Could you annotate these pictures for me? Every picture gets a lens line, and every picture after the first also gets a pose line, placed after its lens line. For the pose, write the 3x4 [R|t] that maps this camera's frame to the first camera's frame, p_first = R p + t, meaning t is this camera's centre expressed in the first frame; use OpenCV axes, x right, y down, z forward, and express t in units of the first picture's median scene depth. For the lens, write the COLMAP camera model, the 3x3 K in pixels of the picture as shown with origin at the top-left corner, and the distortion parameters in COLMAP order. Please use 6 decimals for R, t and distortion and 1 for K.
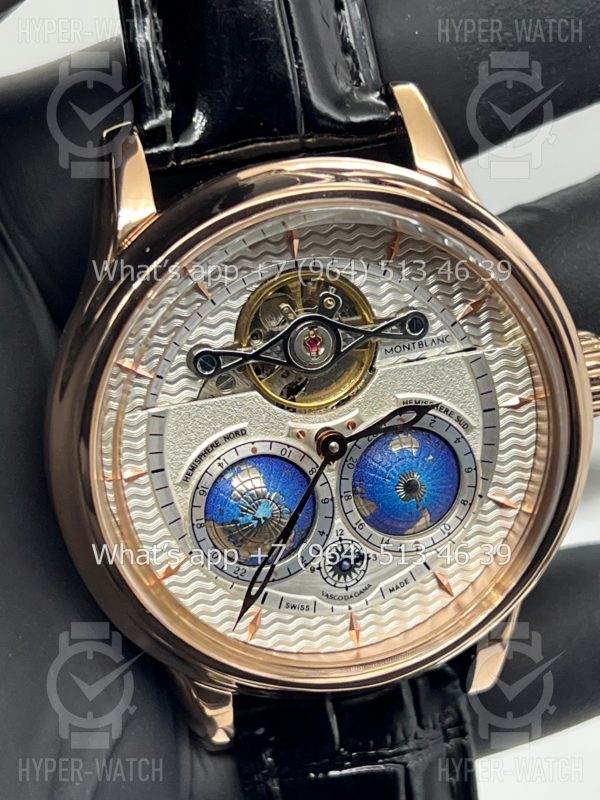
lens RADIAL K [[1836.4, 0, 301.5], [0, 1836.4, 408.7], [0, 0, 1]] dist [0.222297, 0.000000]
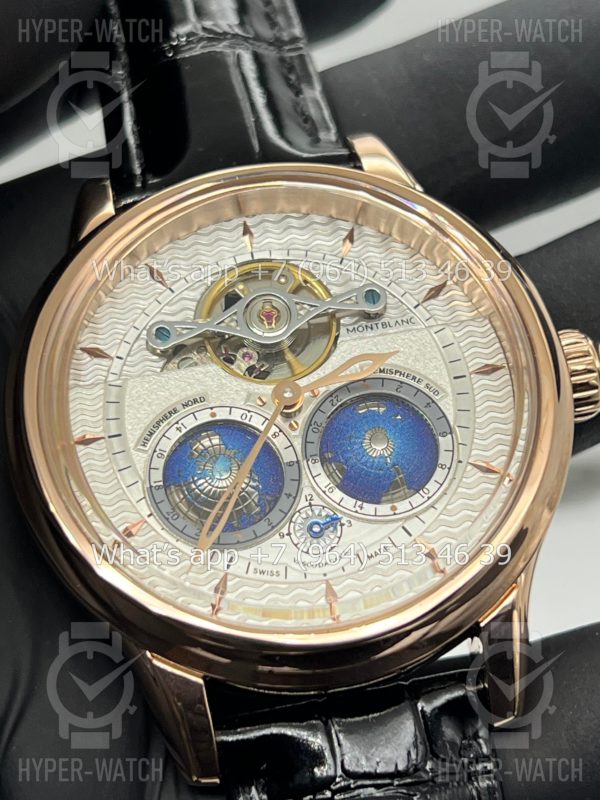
lens RADIAL K [[1836.4, 0, 297.1], [0, 1836.4, 402.2], [0, 0, 1]] dist [0.222297, 0.000000]
pose [[0.976096, -0.134288, -0.170889, 0.184731], [0.018752, 0.835382, -0.549350, 0.550805], [0.216528, 0.533014, 0.817931, 0.197349]]
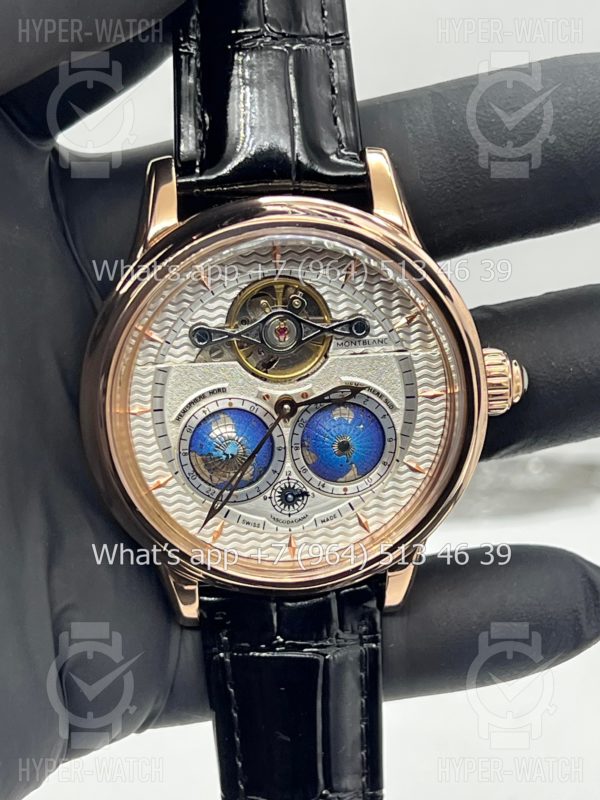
lens RADIAL K [[1836.4, 0, 305.2], [0, 1836.4, 394.6], [0, 0, 1]] dist [0.222297, 0.000000]
pose [[0.986455, 0.120433, -0.111367, 0.177812], [-0.122538, 0.992389, -0.012230, 0.024958], [0.109047, 0.025711, 0.993704, -0.346818]]
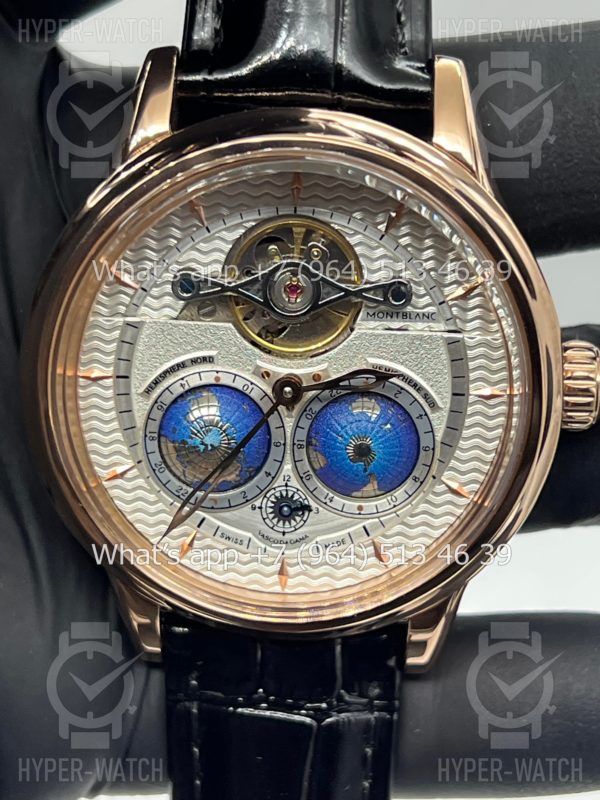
lens RADIAL K [[1836.4, 0, 295.4], [0, 1836.4, 395.2], [0, 0, 1]] dist [0.222297, 0.000000]
pose [[0.949133, 0.221407, -0.223886, 0.245318], [-0.224133, 0.974465, 0.013497, 0.007551], [0.221157, 0.037369, 0.974522, 0.003939]]
